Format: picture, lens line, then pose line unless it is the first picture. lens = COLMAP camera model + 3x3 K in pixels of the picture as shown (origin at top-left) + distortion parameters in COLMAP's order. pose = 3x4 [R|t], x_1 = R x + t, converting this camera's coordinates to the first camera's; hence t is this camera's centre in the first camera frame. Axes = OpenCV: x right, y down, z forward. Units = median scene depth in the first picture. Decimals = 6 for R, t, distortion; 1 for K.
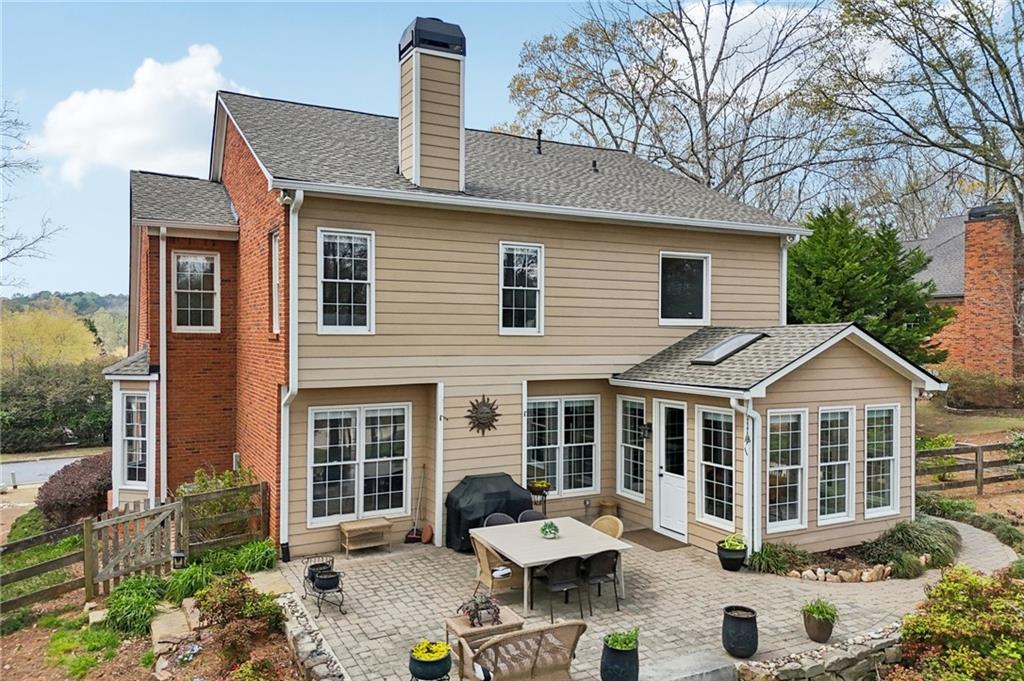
lens RADIAL K [[712.1, 0, 508.7], [0, 712.1, 336.1], [0, 0, 1]] dist [0.039249, -0.027047]
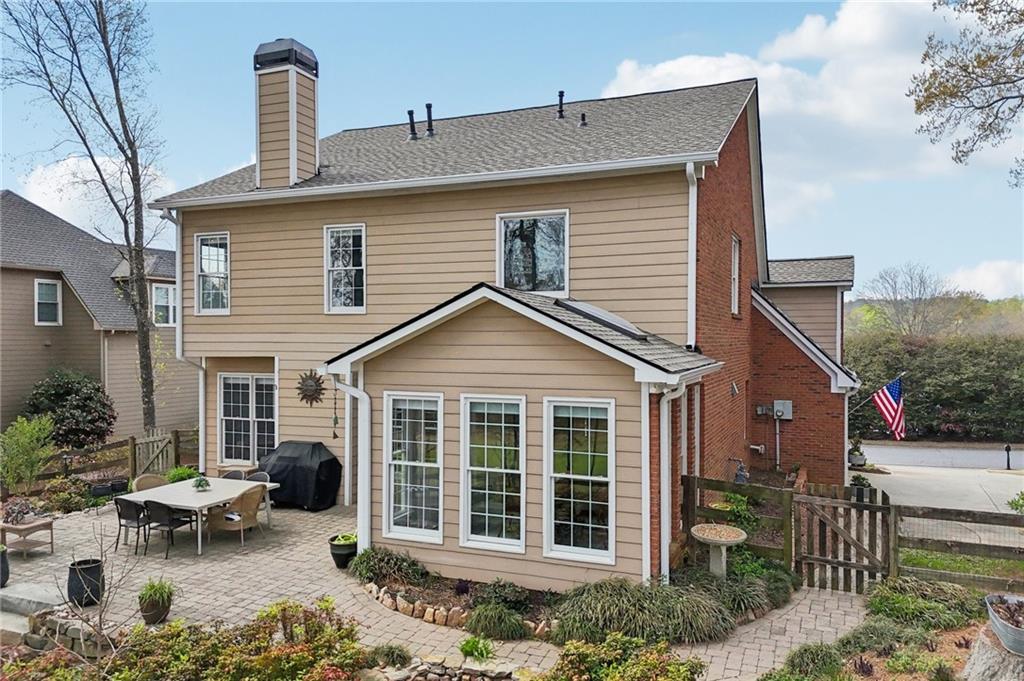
lens RADIAL K [[712.1, 0, 510.8], [0, 712.1, 348.0], [0, 0, 1]] dist [0.039249, -0.027047]
pose [[0.669914, 0.007870, -0.742397, 0.995481], [0.001694, 0.999925, 0.012128, 0.037727], [0.742437, -0.009383, 0.669850, 0.499330]]
